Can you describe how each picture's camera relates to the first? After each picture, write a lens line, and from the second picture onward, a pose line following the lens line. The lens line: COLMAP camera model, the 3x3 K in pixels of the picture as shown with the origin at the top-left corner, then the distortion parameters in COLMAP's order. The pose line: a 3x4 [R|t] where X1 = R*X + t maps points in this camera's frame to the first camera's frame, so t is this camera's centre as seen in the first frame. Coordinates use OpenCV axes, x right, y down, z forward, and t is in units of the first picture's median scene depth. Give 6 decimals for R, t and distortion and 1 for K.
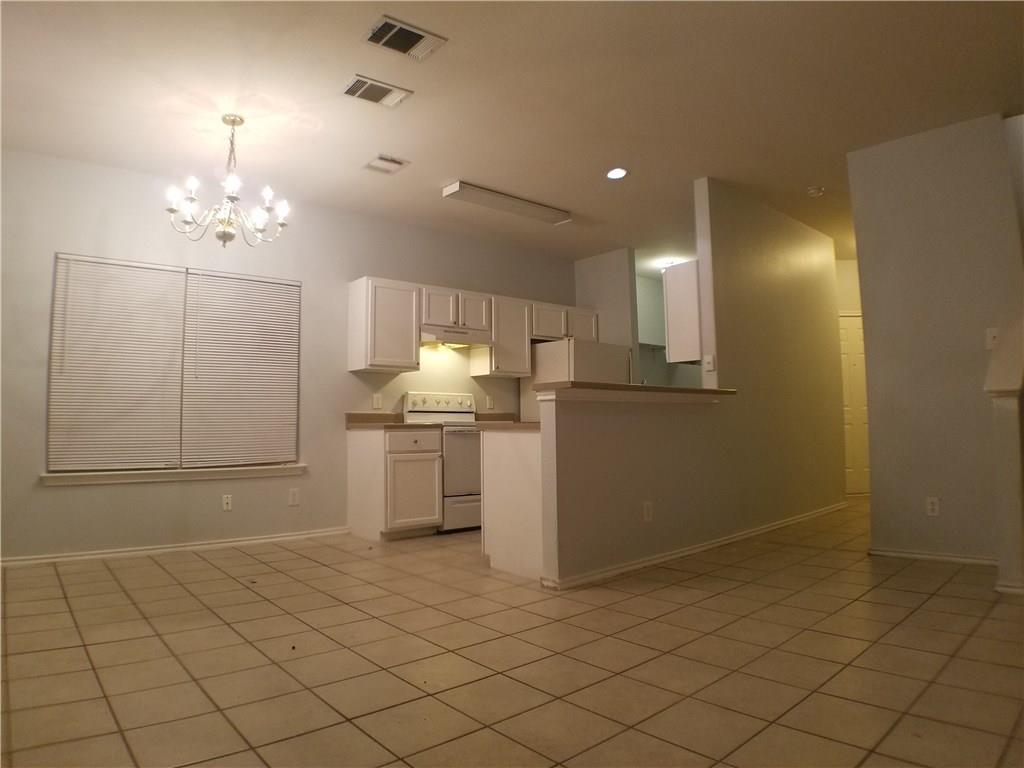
lens RADIAL K [[642.2, 0, 509.1], [0, 642.2, 376.8], [0, 0, 1]] dist [-0.150420, 0.015599]
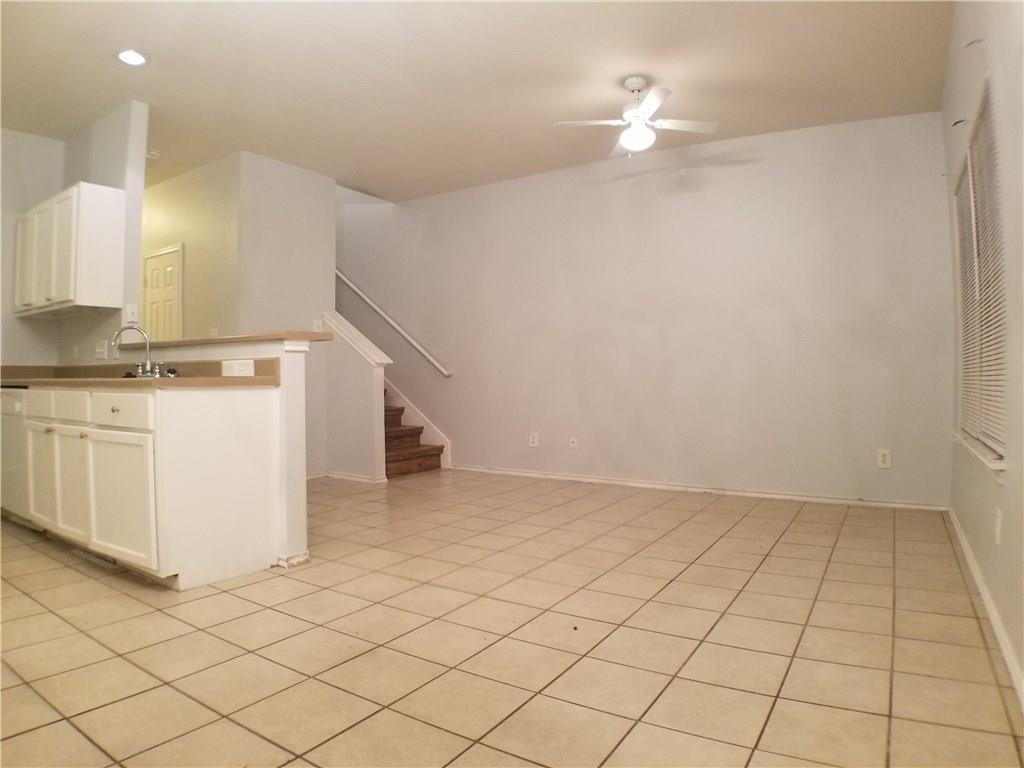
lens RADIAL K [[639.3, 0, 504.9], [0, 639.3, 361.5], [0, 0, 1]] dist [-0.117236, -0.000541]
pose [[-0.279549, 0.030275, 0.959654, -0.646677], [-0.060004, 0.996998, -0.048932, 0.057105], [-0.958255, -0.071262, -0.276893, 0.737344]]
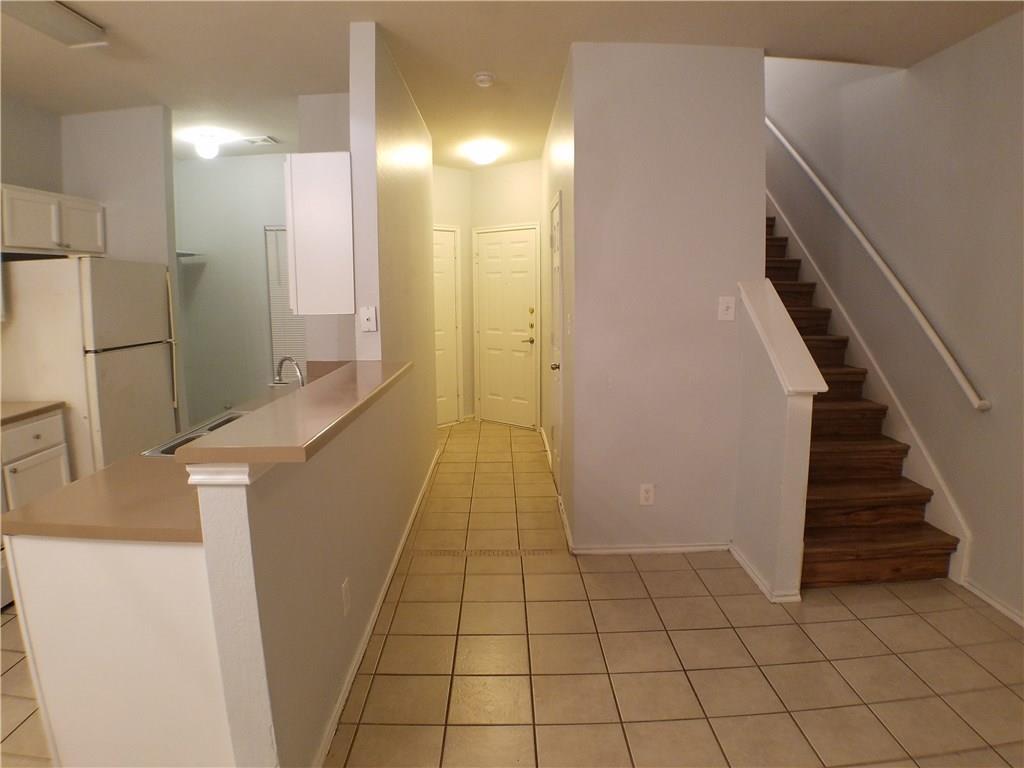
lens RADIAL K [[636.9, 0, 512.0], [0, 636.9, 384.0], [0, 0, 1]] dist [-0.128927, 0.002740]
pose [[0.645169, -0.107425, 0.756450, -0.086845], [-0.052218, 0.981552, 0.183929, -0.084300], [-0.762253, -0.158165, 0.627658, 0.471522]]
